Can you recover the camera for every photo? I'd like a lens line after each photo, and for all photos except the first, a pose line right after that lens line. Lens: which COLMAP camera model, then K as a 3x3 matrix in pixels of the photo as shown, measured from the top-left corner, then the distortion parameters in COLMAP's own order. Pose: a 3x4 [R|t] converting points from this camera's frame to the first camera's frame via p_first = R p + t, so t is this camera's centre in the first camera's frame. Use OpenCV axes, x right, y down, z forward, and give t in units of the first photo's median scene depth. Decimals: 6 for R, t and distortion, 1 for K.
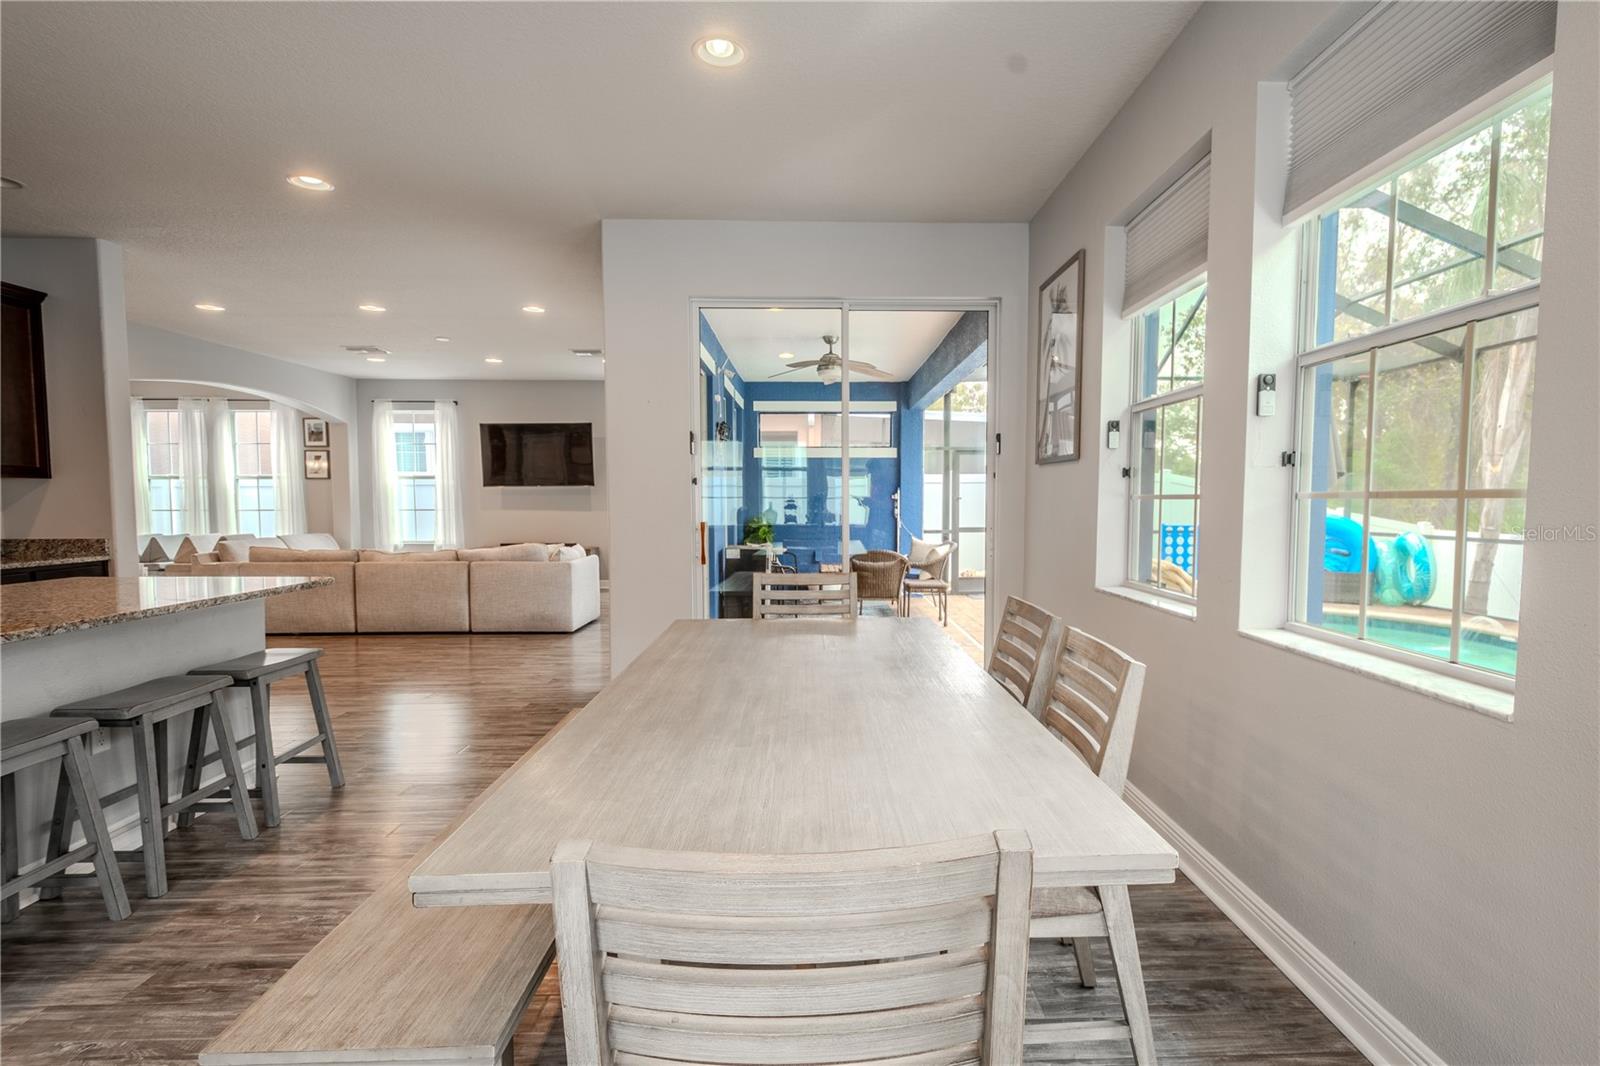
lens RADIAL K [[781.7, 0, 838.2], [0, 781.7, 545.1], [0, 0, 1]] dist [0.019380, -0.009578]
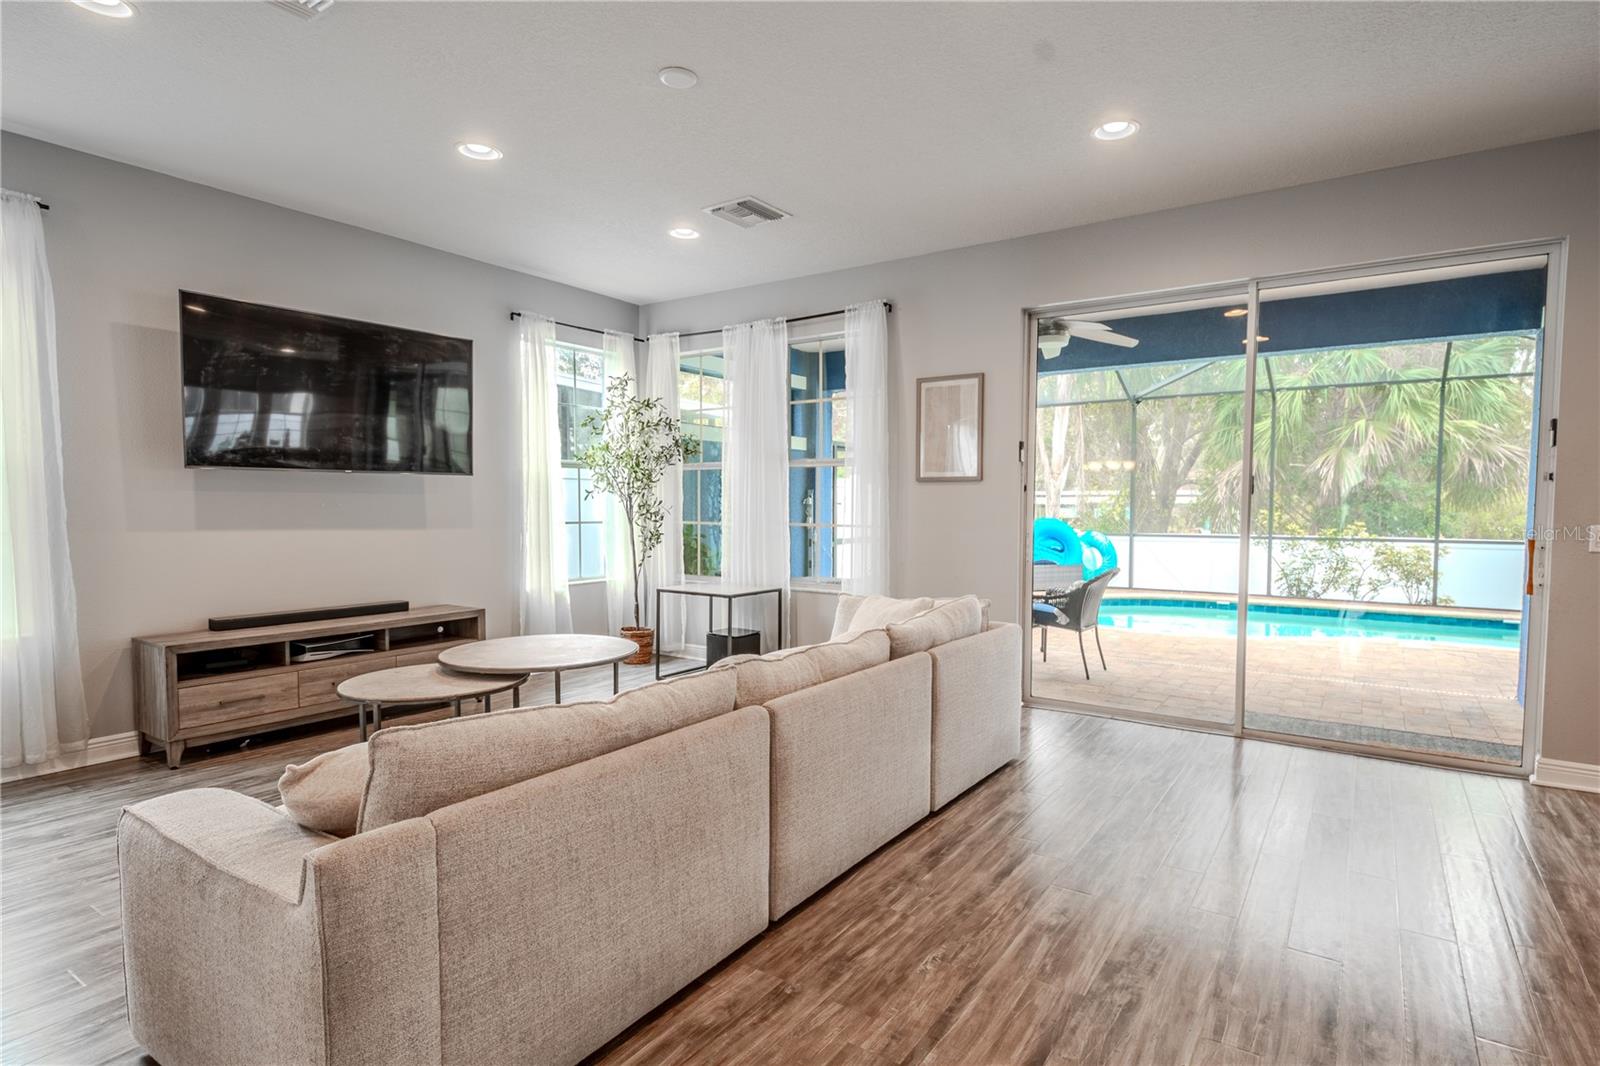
lens RADIAL K [[816.5, 0, 841.0], [0, 816.5, 547.7], [0, 0, 1]] dist [0.020214, -0.012854]
pose [[0.570702, -0.041429, 0.820111, -0.595143], [0.044275, 0.998826, 0.019647, -0.031982], [-0.819963, 0.025098, 0.571867, 0.541086]]
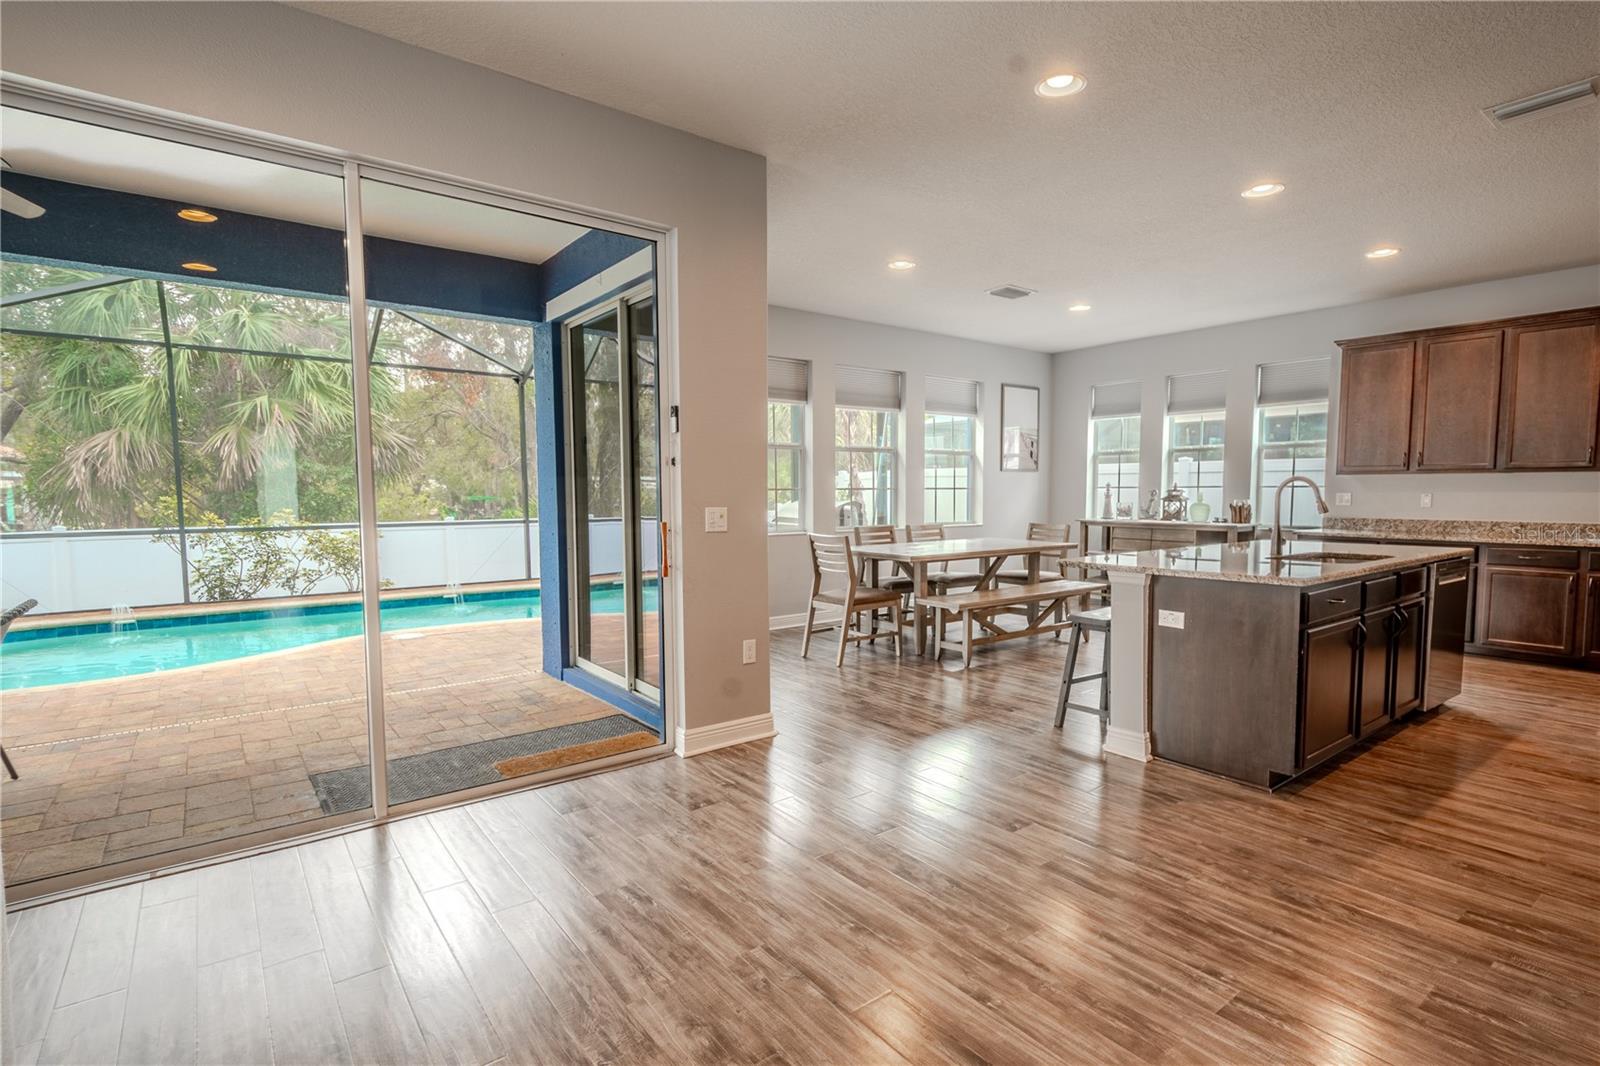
lens RADIAL K [[778.8, 0, 837.2], [0, 778.8, 547.3], [0, 0, 1]] dist [0.018989, -0.010227]
pose [[-0.601840, -0.057376, 0.796553, -0.451888], [0.050398, 0.992699, 0.109582, -0.038655], [-0.797025, 0.106095, -0.594554, 0.645755]]
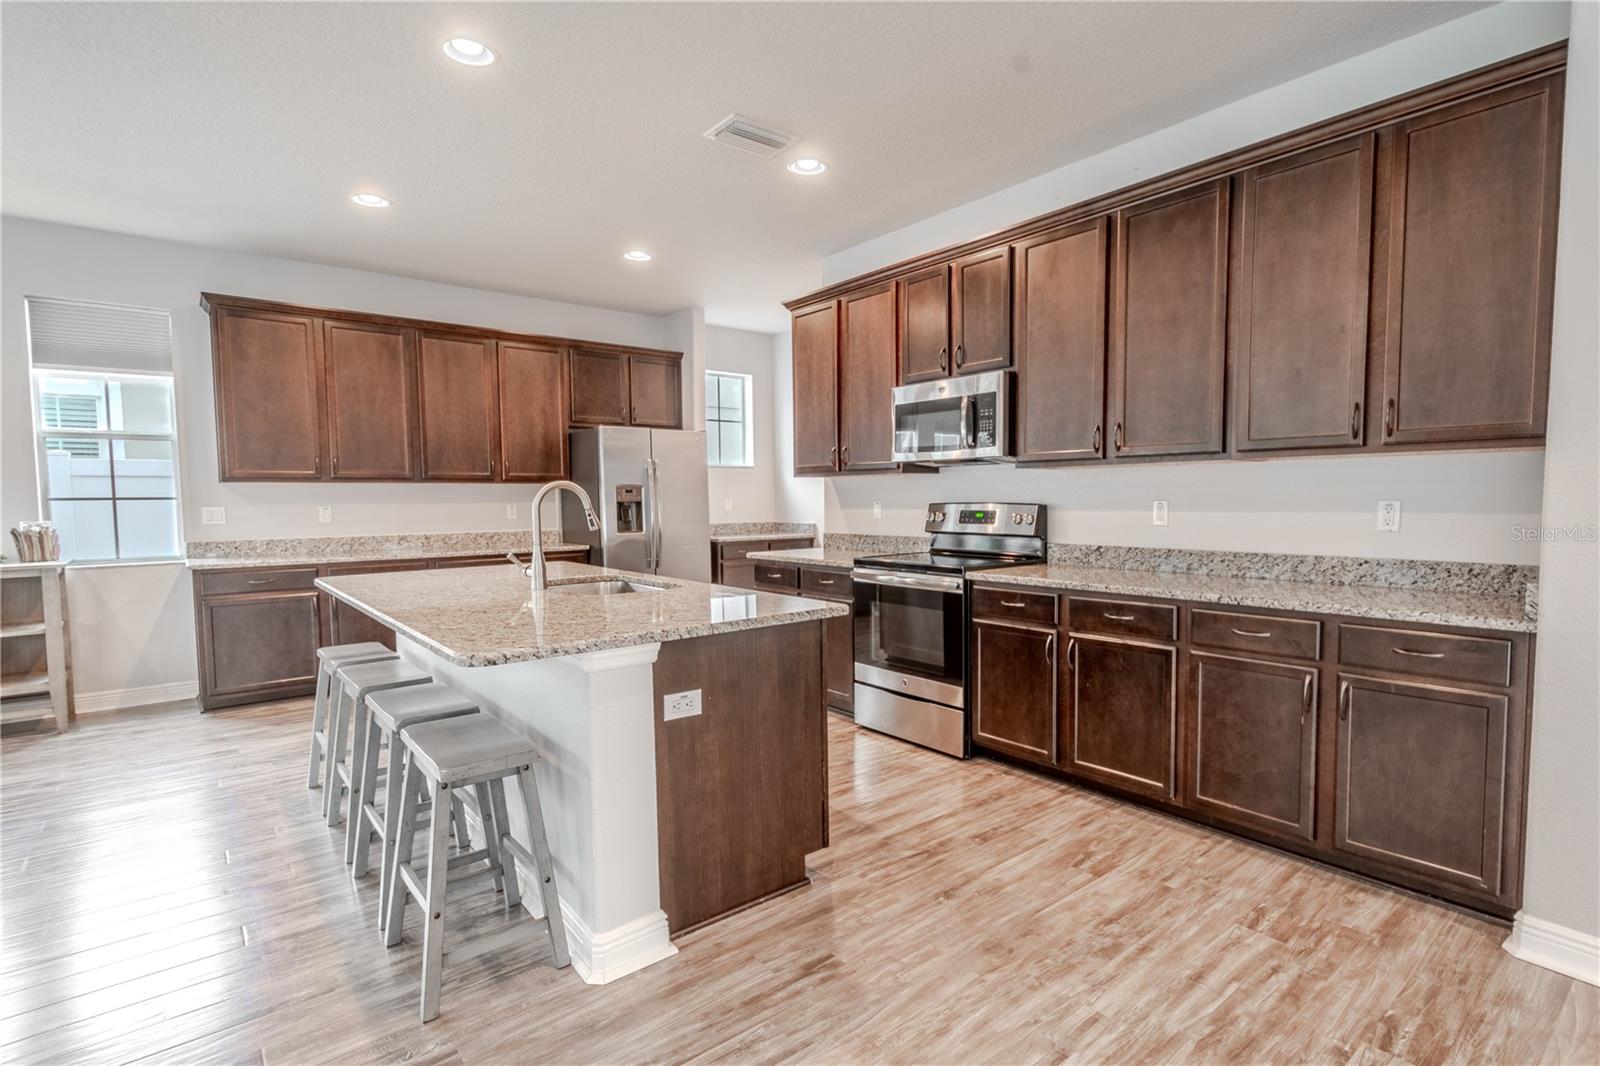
lens RADIAL K [[783.4, 0, 838.9], [0, 783.4, 546.1], [0, 0, 1]] dist [0.015328, -0.009439]
pose [[-0.783051, 0.047639, -0.620131, -0.175404], [-0.027927, 0.993364, 0.111575, -0.030891], [0.621330, 0.104687, -0.776524, 0.519177]]
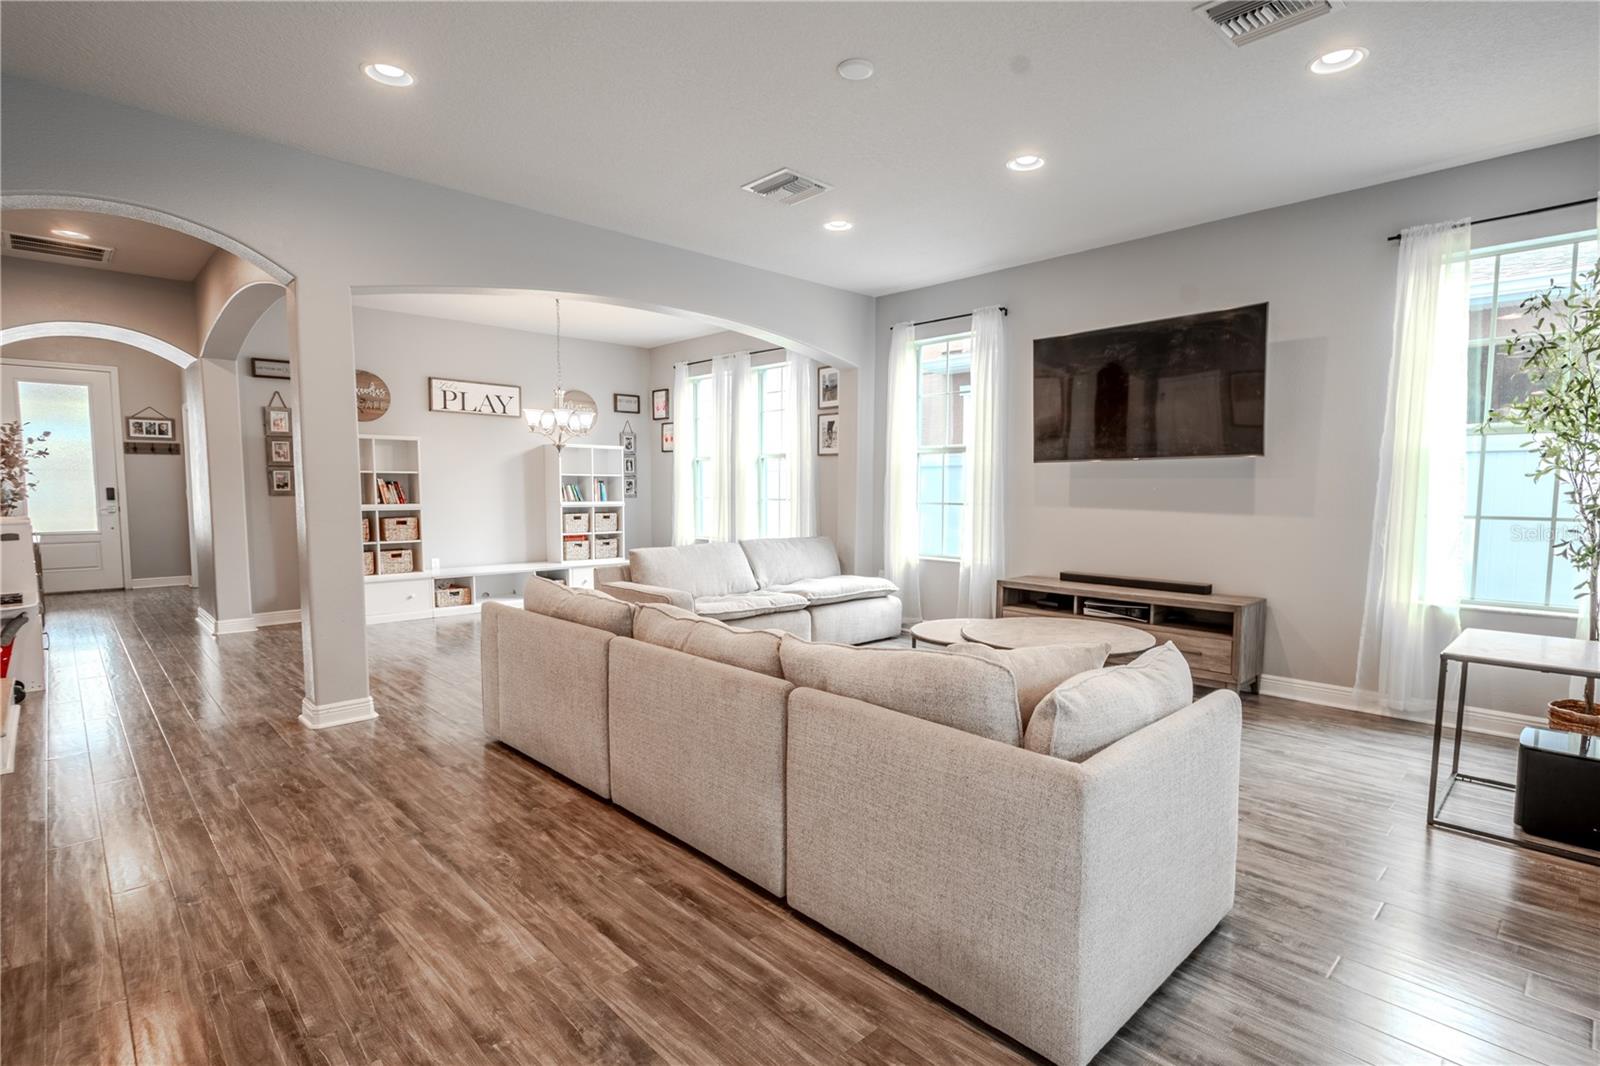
lens RADIAL K [[783.4, 0, 838.9], [0, 783.4, 546.1], [0, 0, 1]] dist [0.015328, -0.009439]
pose [[0.684104, 0.060863, -0.726840, -0.160044], [-0.047982, 0.998109, 0.038418, -0.032806], [0.727804, 0.008594, 0.685731, 0.551857]]
